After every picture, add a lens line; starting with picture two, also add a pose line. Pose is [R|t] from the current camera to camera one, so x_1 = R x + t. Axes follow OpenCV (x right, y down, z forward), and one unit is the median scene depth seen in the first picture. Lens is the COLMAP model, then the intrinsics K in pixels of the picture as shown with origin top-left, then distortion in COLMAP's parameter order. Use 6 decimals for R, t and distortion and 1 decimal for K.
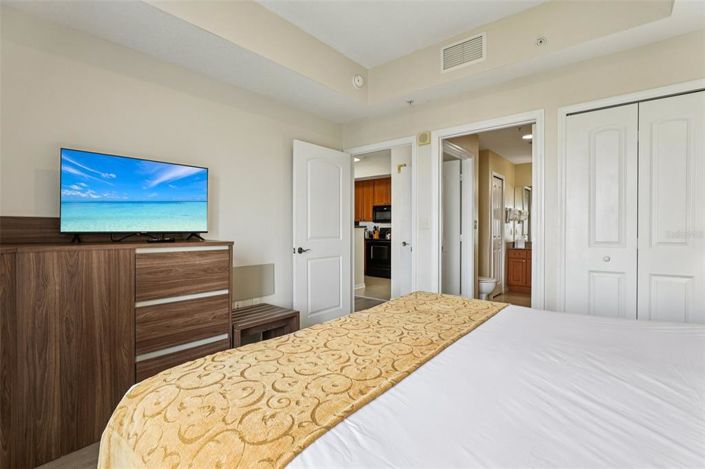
lens RADIAL K [[326.5, 0, 354.9], [0, 326.5, 222.8], [0, 0, 1]] dist [-0.046565, 0.006642]
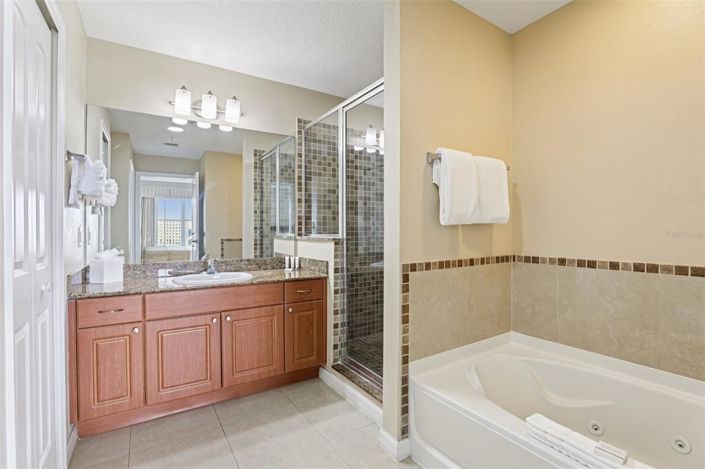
lens RADIAL K [[333.6, 0, 350.2], [0, 333.6, 230.8], [0, 0, 1]] dist [-0.006608, 0.000118]
pose [[0.315715, -0.008113, 0.948819, 0.273275], [-0.019816, 0.999689, 0.015142, 0.011437], [-0.948647, -0.023583, 0.315456, 0.676543]]
